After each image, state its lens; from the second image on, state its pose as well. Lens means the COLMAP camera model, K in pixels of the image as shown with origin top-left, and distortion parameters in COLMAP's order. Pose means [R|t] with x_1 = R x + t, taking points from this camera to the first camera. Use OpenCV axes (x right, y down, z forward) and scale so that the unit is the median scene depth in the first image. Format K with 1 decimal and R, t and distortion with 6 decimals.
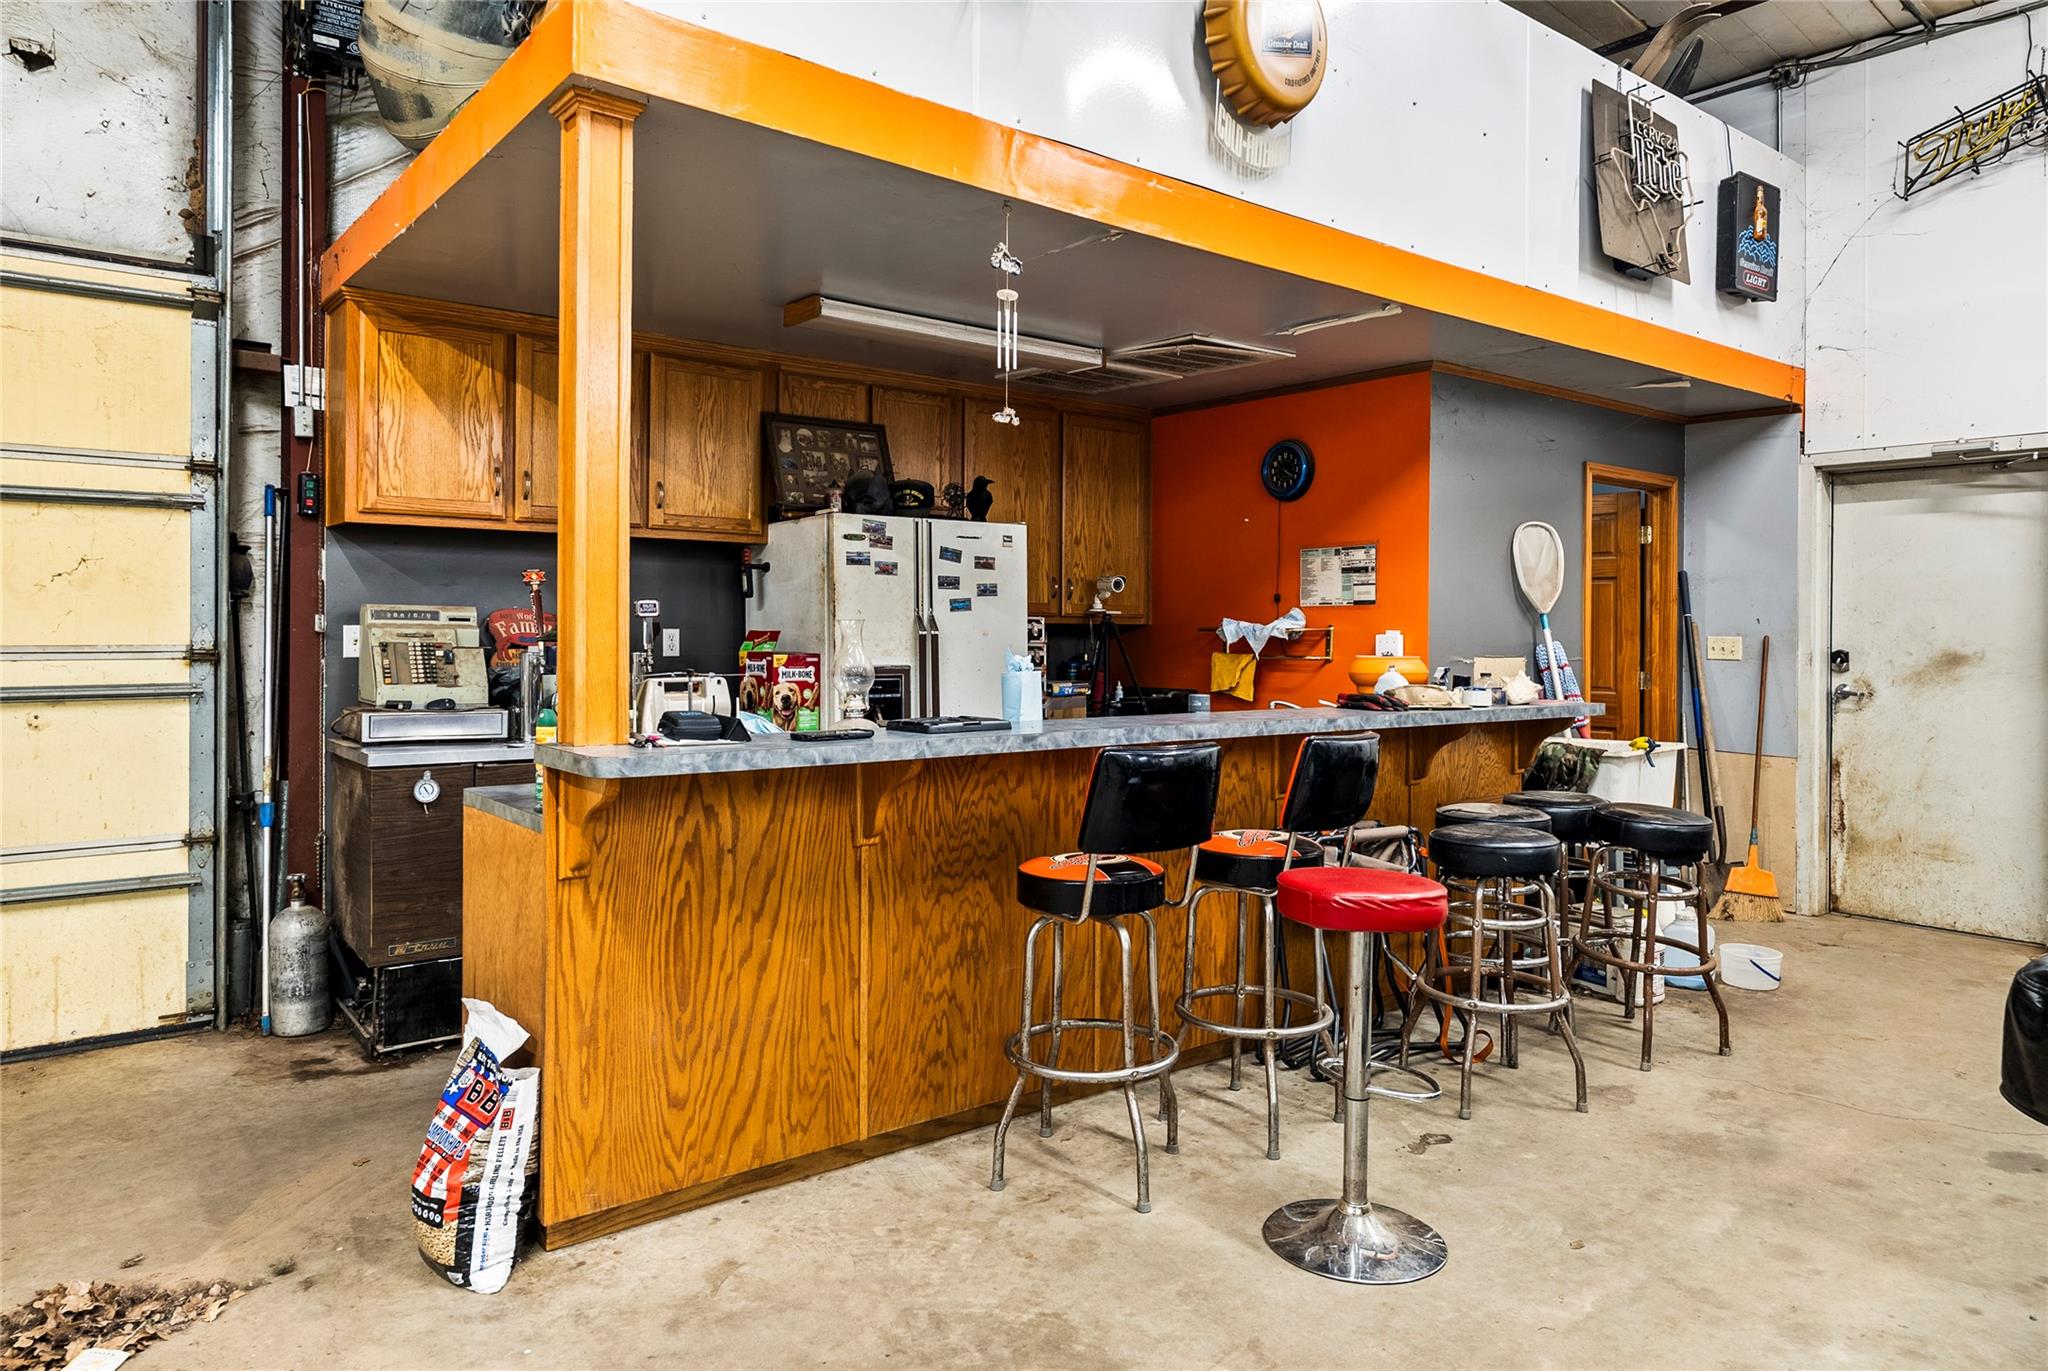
lens RADIAL K [[1312.8, 0, 1036.9], [0, 1312.8, 636.4], [0, 0, 1]] dist [-0.004111, -0.000473]
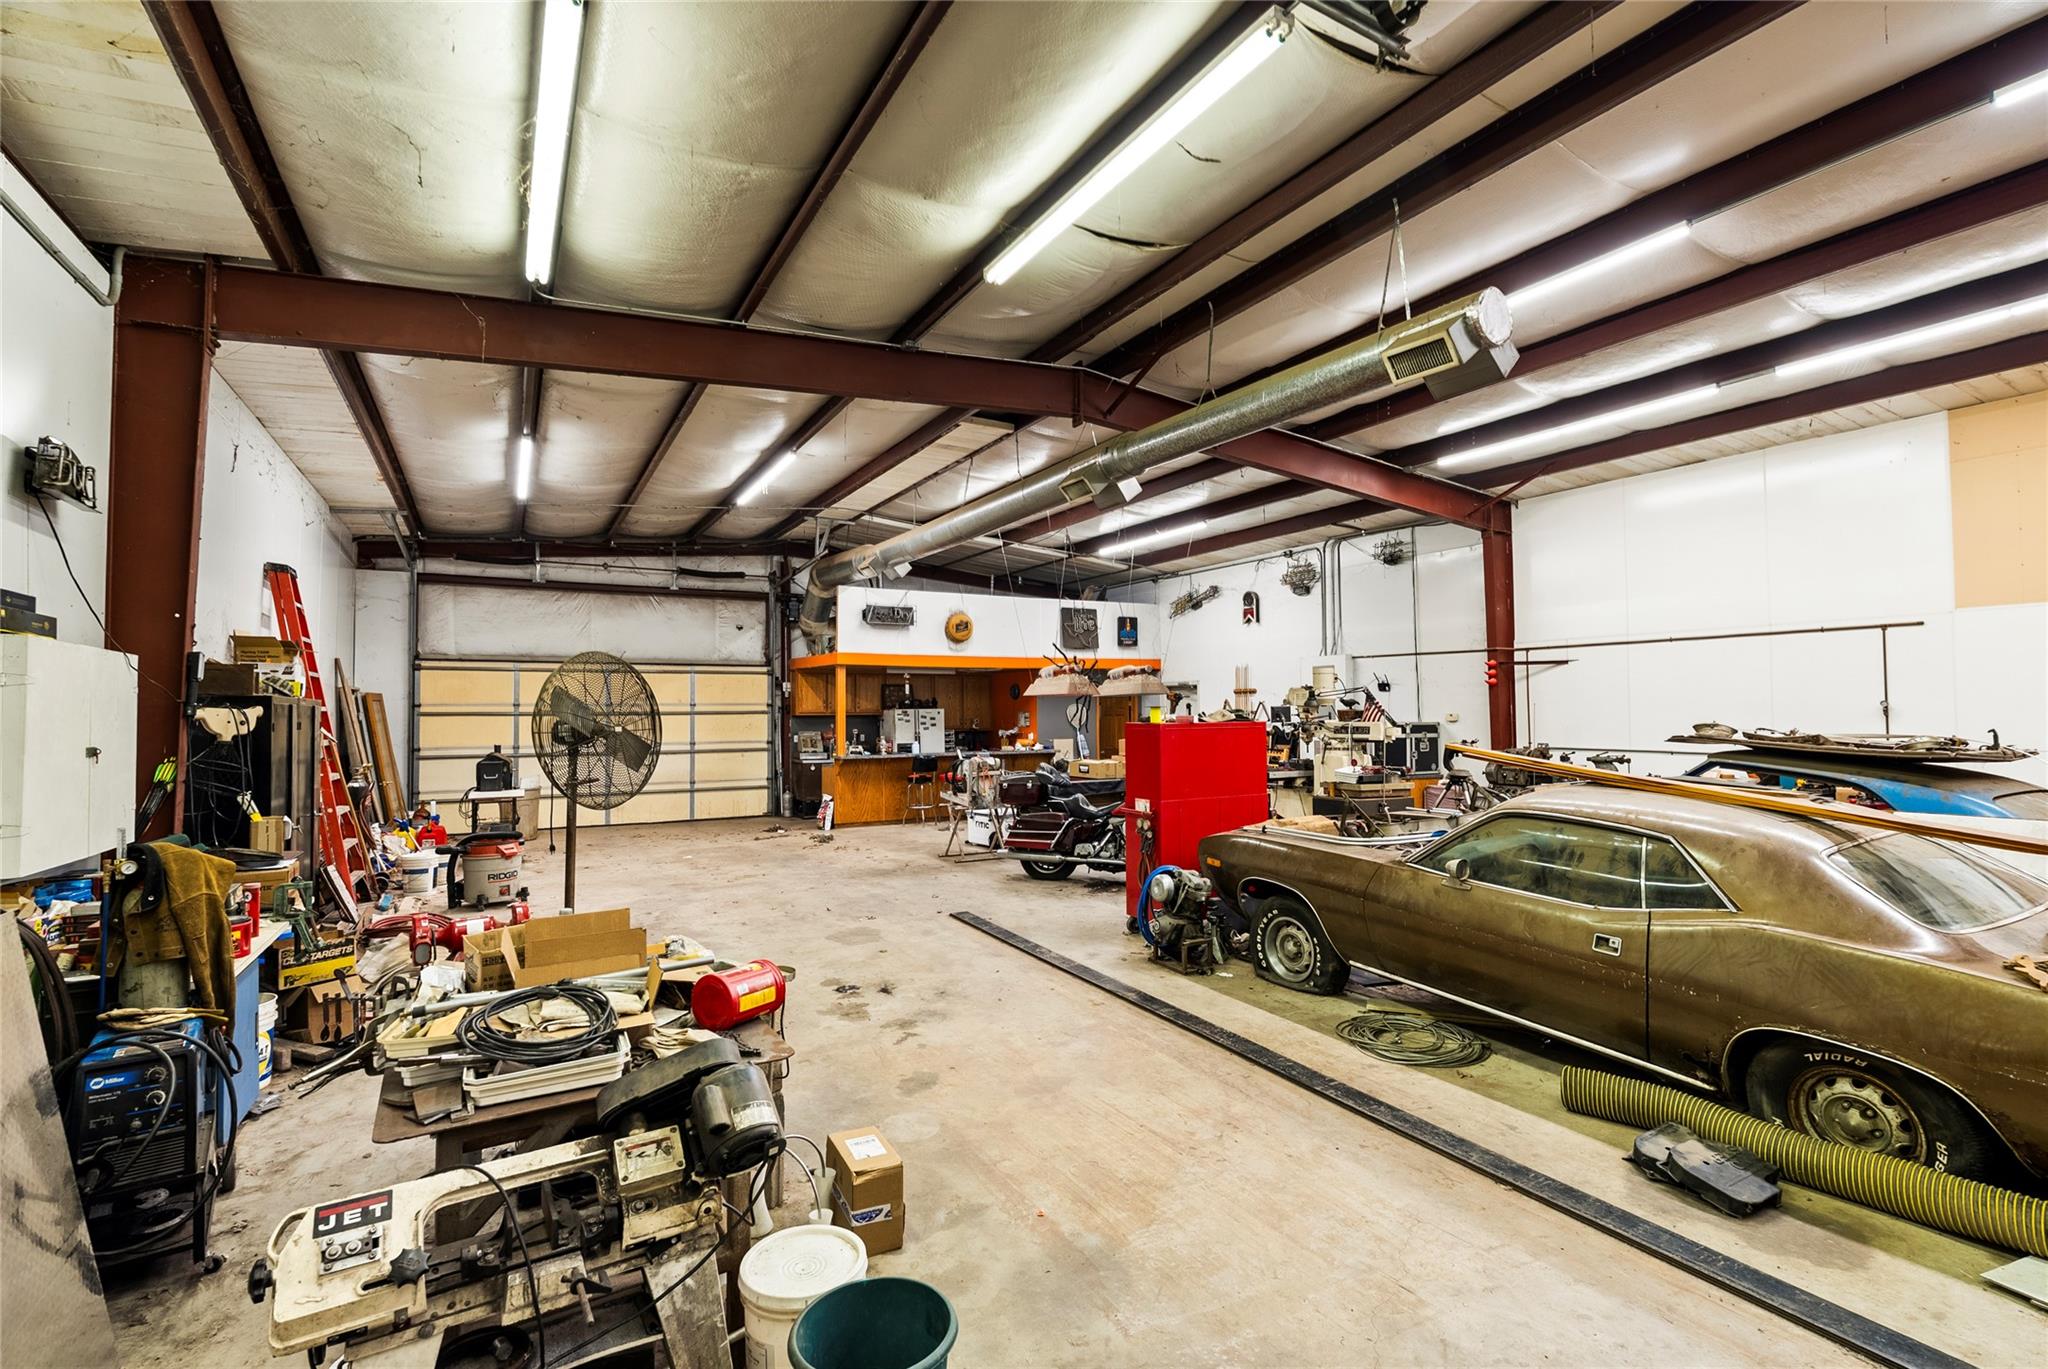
lens RADIAL K [[920.9, 0, 1028.4], [0, 920.9, 682.6], [0, 0, 1]] dist [-0.007753, 0.000982]
pose [[0.988716, -0.019540, -0.148525, 0.841035], [0.013664, 0.999087, -0.040478, -0.055003], [0.149180, 0.037992, 0.988080, -2.252210]]
